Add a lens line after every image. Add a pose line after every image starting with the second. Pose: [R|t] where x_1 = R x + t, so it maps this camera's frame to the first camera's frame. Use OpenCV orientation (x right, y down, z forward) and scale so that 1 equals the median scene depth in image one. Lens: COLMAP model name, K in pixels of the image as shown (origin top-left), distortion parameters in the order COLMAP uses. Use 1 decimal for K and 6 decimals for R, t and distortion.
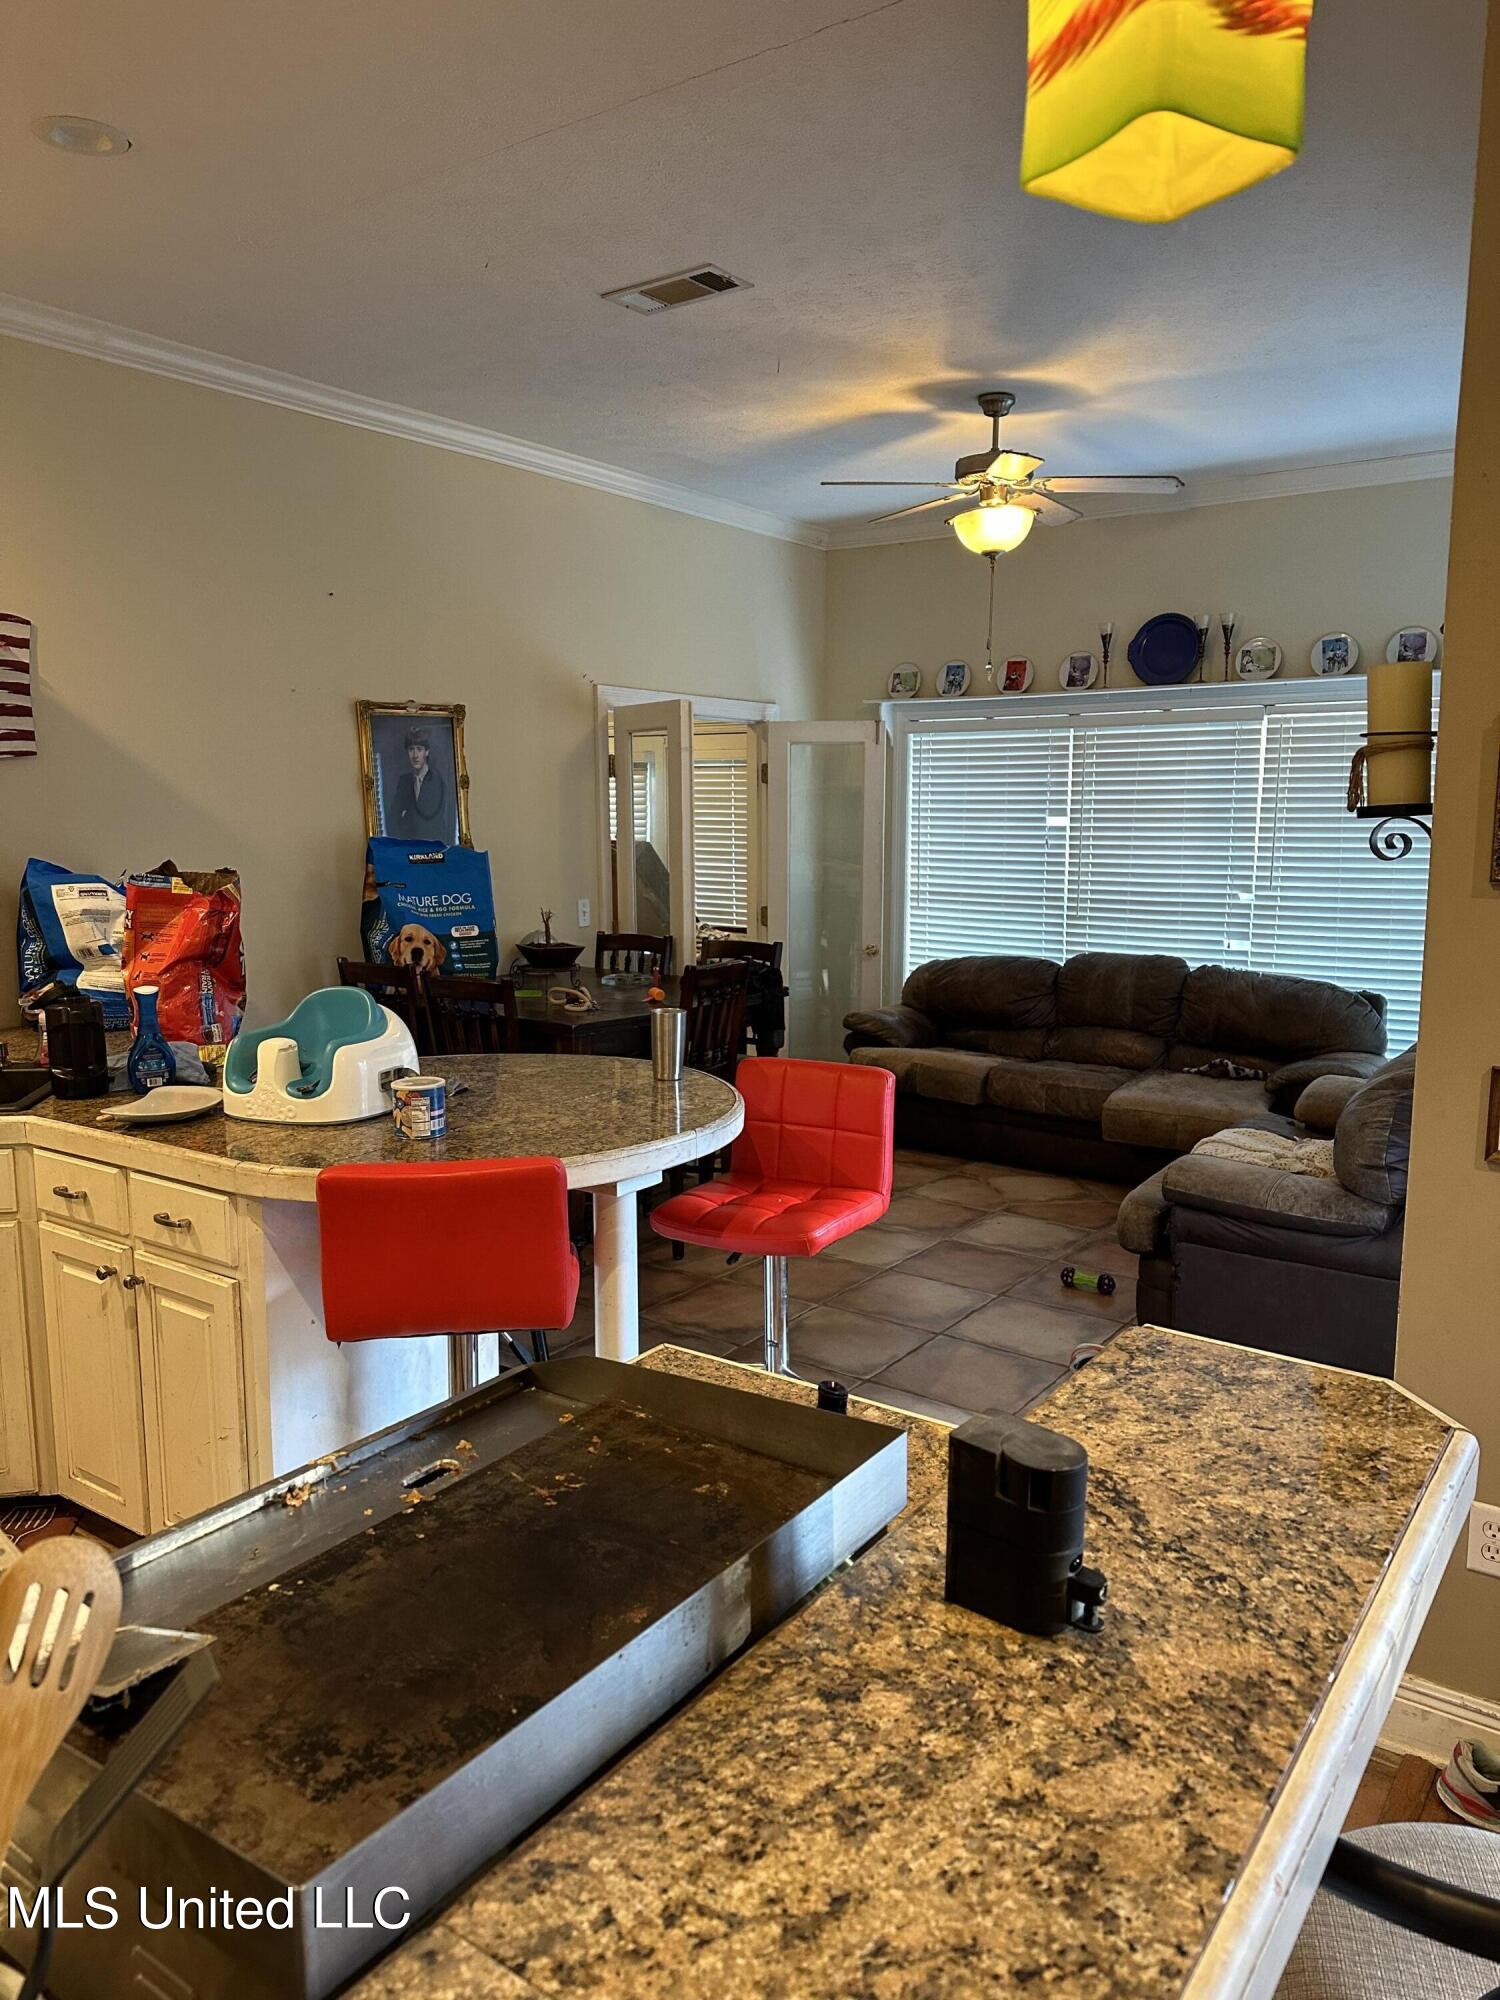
lens RADIAL K [[1395.8, 0, 800.8], [0, 1395.8, 1005.8], [0, 0, 1]] dist [0.114353, -0.168947]
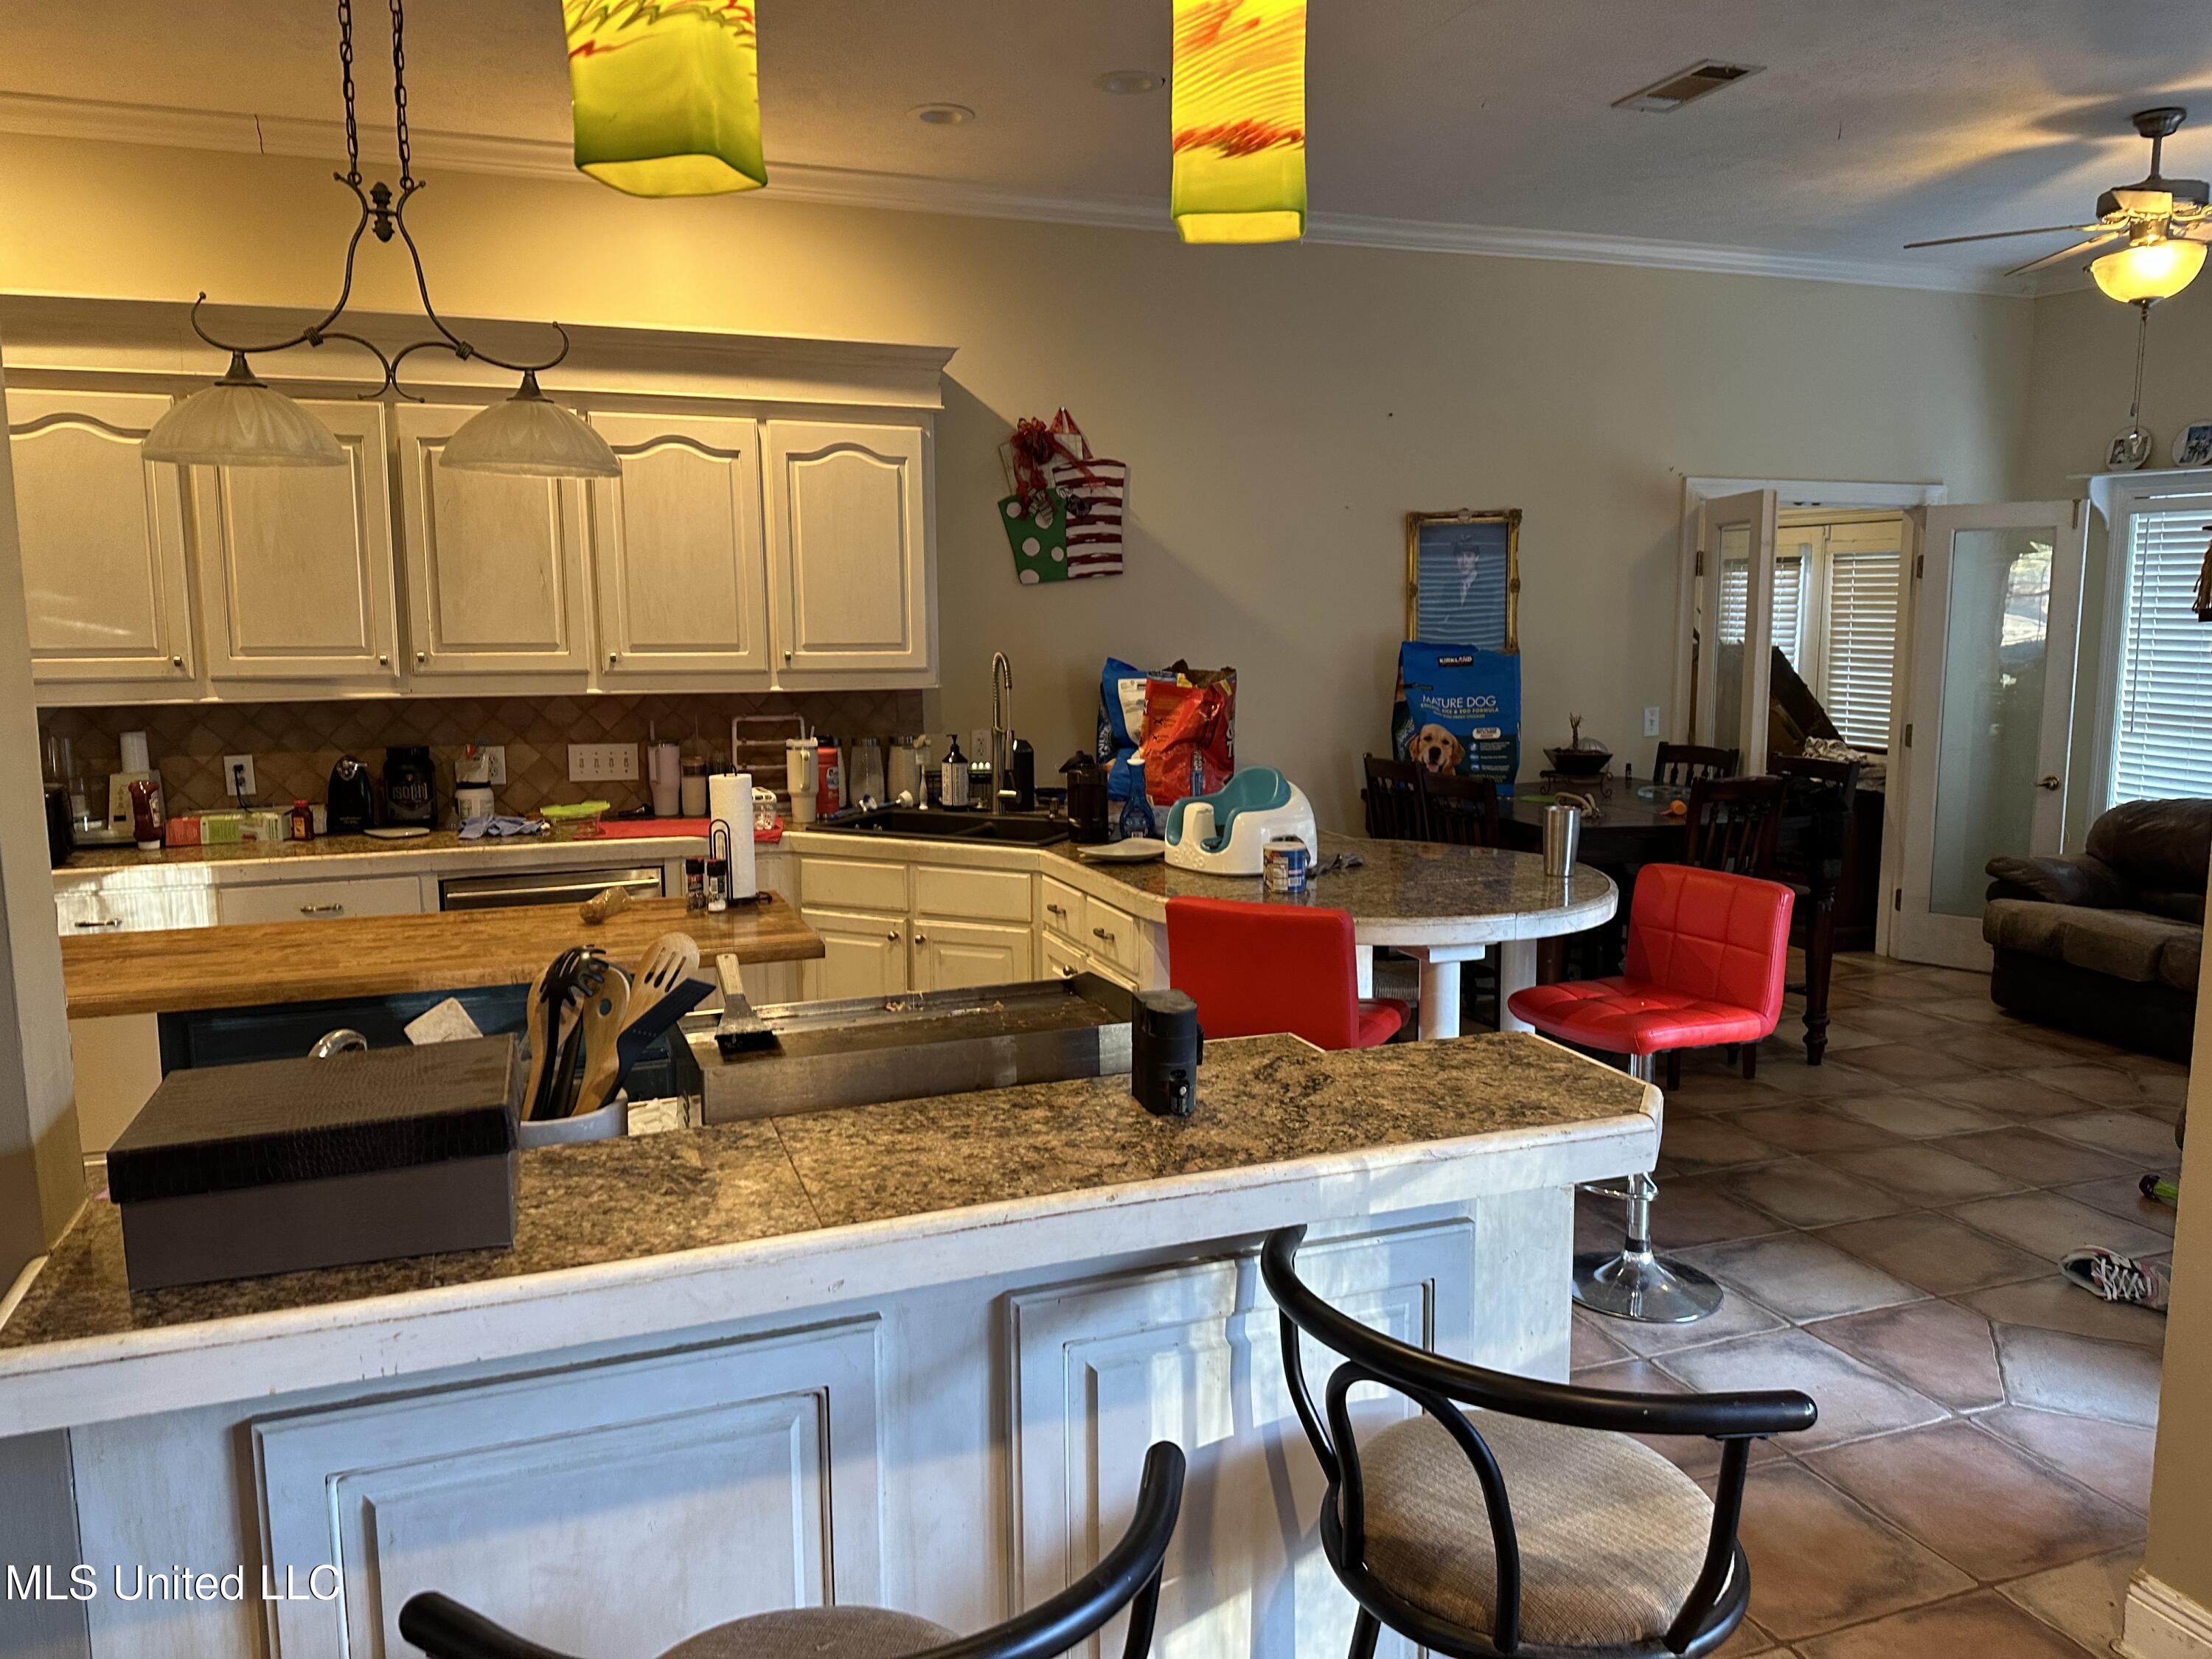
lens RADIAL K [[1543.8, 0, 1103.8], [0, 1543.8, 821.4], [0, 0, 1]] dist [0.114353, -0.168947]
pose [[0.820978, 0.072617, -0.566324, 0.225746], [-0.076214, 0.996941, 0.017348, 0.015566], [0.565851, 0.028920, 0.824000, -0.107345]]
